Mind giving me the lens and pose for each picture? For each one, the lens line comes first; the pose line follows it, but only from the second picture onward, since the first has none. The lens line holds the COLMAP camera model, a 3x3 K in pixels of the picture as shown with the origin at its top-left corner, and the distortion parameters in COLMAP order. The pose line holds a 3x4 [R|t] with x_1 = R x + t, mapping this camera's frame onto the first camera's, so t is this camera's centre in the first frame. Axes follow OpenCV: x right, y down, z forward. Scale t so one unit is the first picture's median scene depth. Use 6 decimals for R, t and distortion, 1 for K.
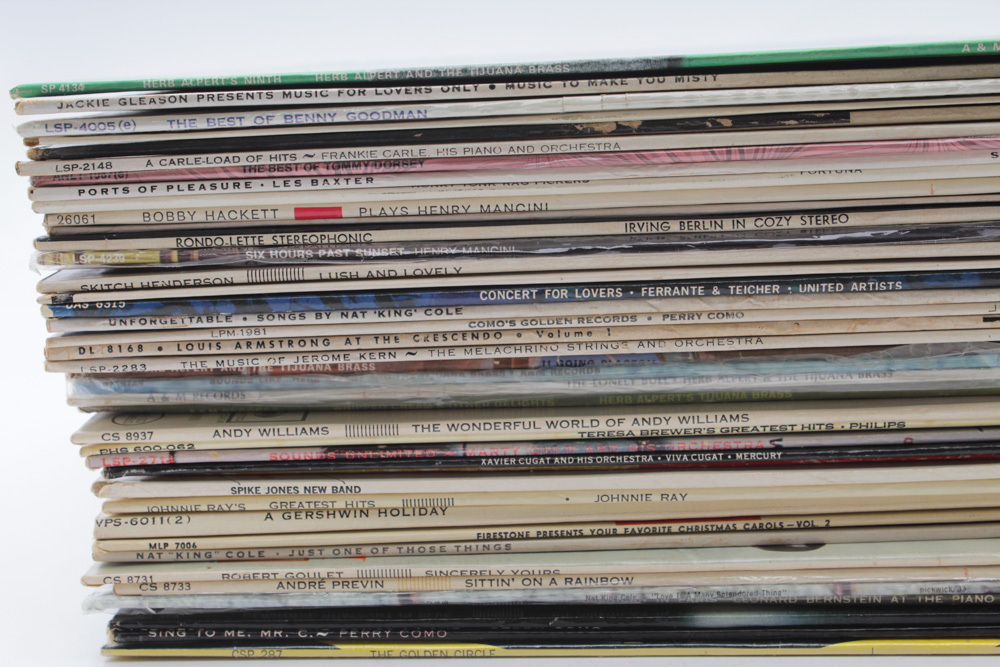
lens RADIAL K [[2300.0, 0, 498.5], [0, 2300.0, 331.5], [0, 0, 1]] dist [0.082502, 0.000000]
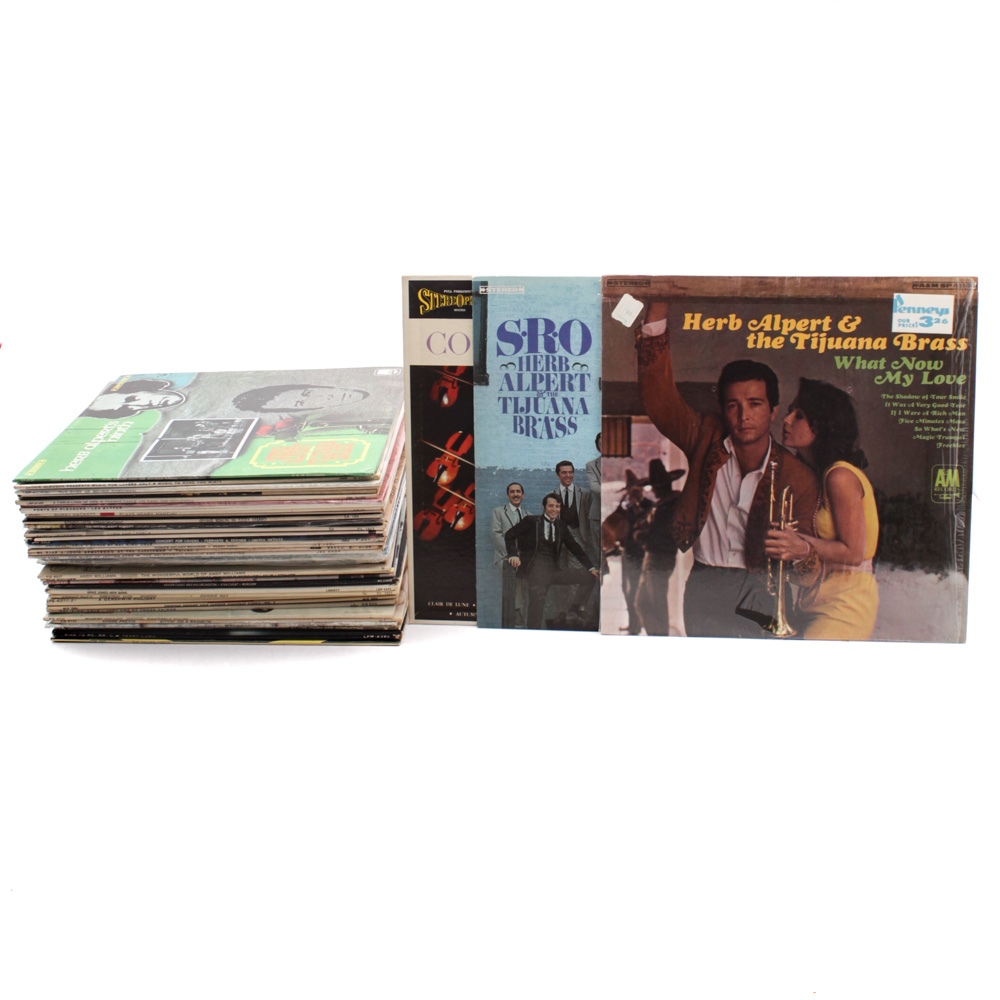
lens RADIAL K [[1704.4, 0, 503.0], [0, 1704.4, 498.4], [0, 0, 1]] dist [-0.142575, 0.000000]
pose [[0.999843, 0.005829, 0.016717, 0.425881], [-0.008512, 0.986224, 0.165196, -0.457088], [-0.015523, -0.165312, 0.986119, -1.316187]]
